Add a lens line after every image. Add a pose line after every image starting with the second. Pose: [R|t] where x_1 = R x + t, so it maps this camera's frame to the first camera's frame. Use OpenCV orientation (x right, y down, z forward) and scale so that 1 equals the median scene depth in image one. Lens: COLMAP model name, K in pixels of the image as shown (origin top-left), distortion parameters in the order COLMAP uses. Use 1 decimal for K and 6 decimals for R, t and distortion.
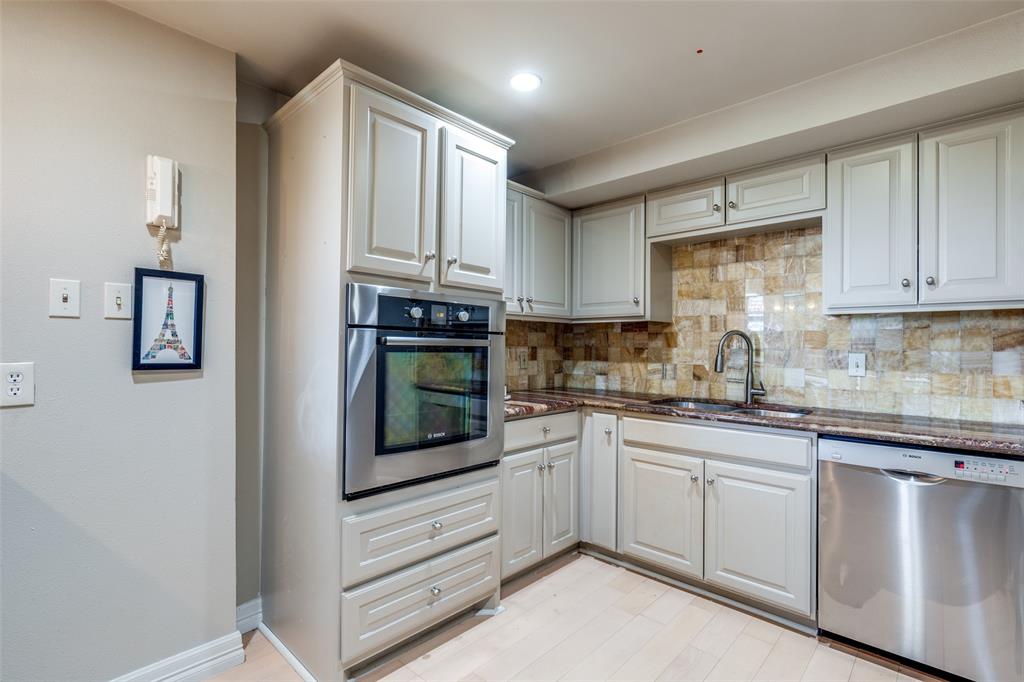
lens RADIAL K [[465.5, 0, 540.8], [0, 465.5, 345.2], [0, 0, 1]] dist [0.000481, 0.000172]
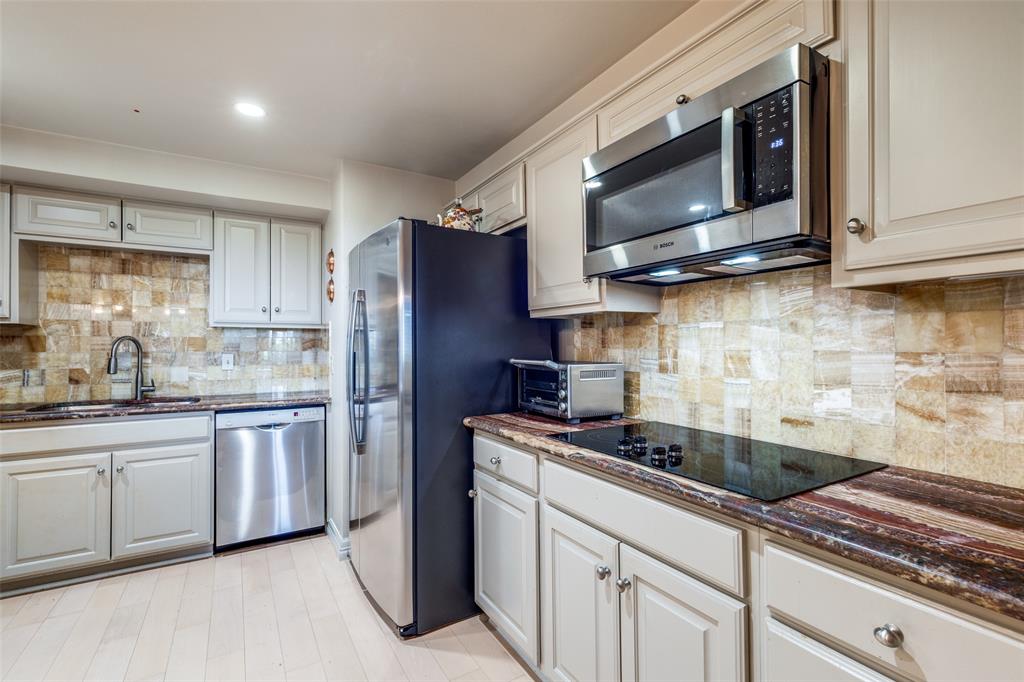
lens RADIAL K [[465.5, 0, 511.5], [0, 465.5, 340.1], [0, 0, 1]] dist [0.000481, 0.000172]
pose [[0.281942, 0.005562, 0.959415, -0.416518], [0.001867, 0.999978, -0.006346, -0.013423], [-0.959430, 0.003580, 0.281925, -0.218394]]
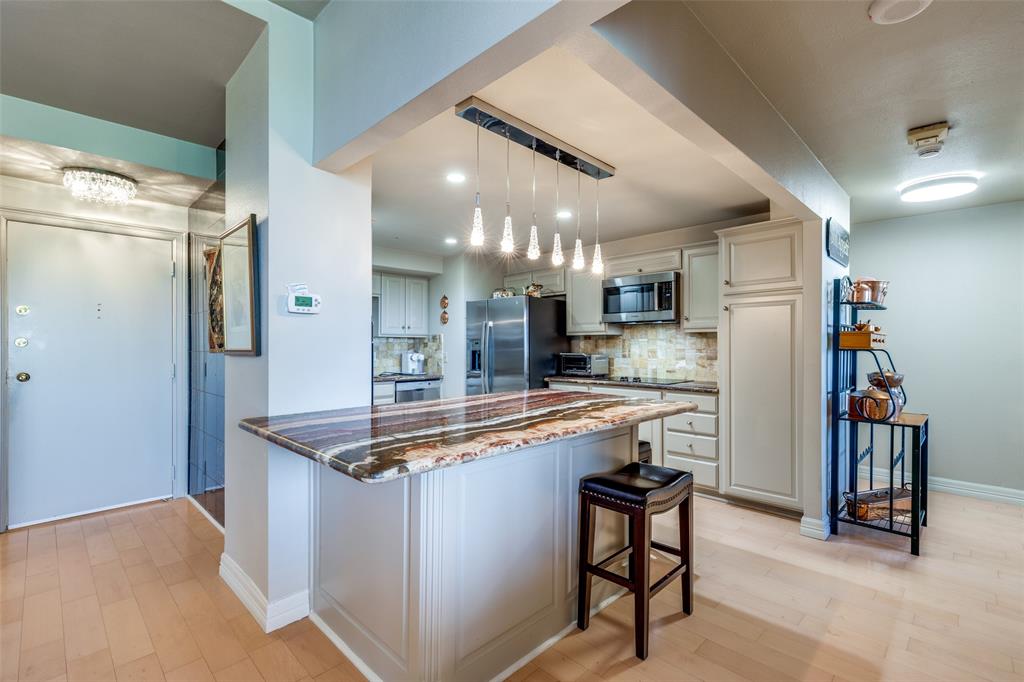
lens RADIAL K [[465.5, 0, 511.2], [0, 465.5, 343.3], [0, 0, 1]] dist [0.000481, 0.000172]
pose [[0.035111, 0.003612, 0.999377, -1.682444], [-0.001025, 0.999993, -0.003579, -0.018813], [-0.999383, -0.000899, 0.035115, 0.190438]]
